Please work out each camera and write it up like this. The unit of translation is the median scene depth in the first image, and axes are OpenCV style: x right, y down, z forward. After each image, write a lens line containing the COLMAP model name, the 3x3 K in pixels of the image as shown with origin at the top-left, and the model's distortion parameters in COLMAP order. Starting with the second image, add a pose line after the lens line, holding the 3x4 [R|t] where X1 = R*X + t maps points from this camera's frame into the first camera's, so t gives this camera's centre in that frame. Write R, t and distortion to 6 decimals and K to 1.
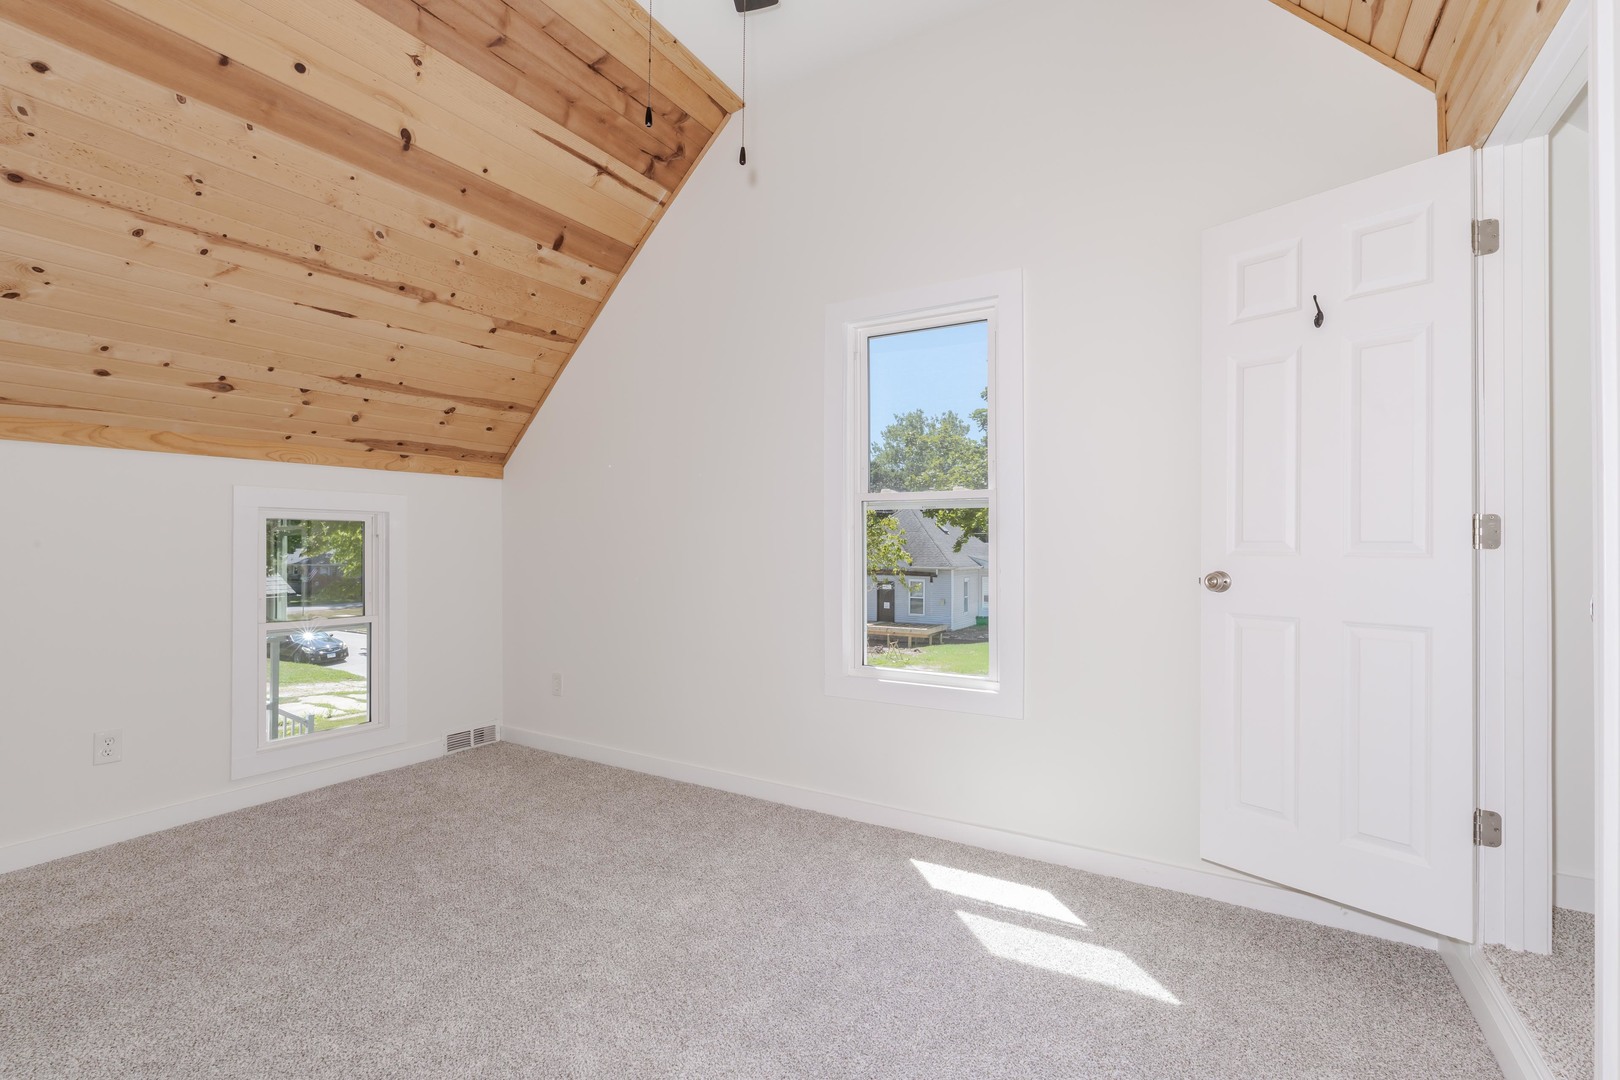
lens RADIAL K [[735.1, 0, 820.2], [0, 735.1, 537.8], [0, 0, 1]] dist [-0.008524, 0.001517]
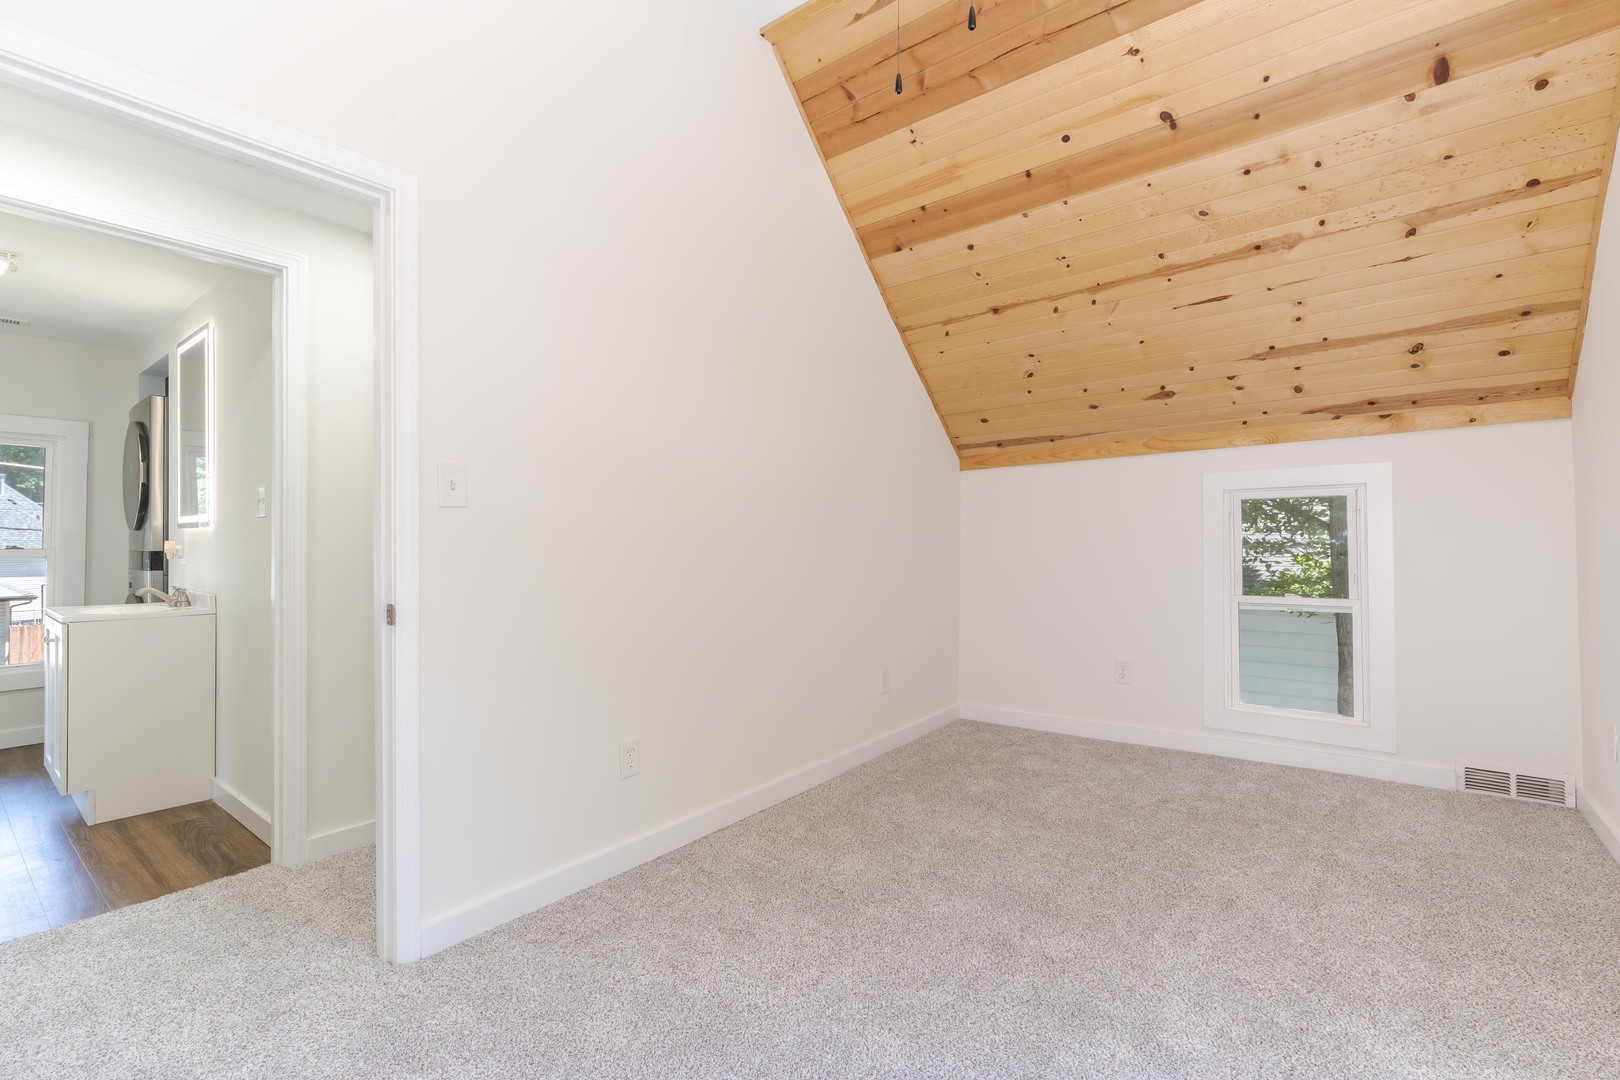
lens RADIAL K [[735.1, 0, 817.5], [0, 735.1, 546.1], [0, 0, 1]] dist [-0.008524, 0.001517]
pose [[-0.146009, 0.005784, -0.989266, 0.420934], [0.023382, 0.999724, 0.002394, 0.025263], [0.989007, -0.022781, -0.146104, 0.541721]]
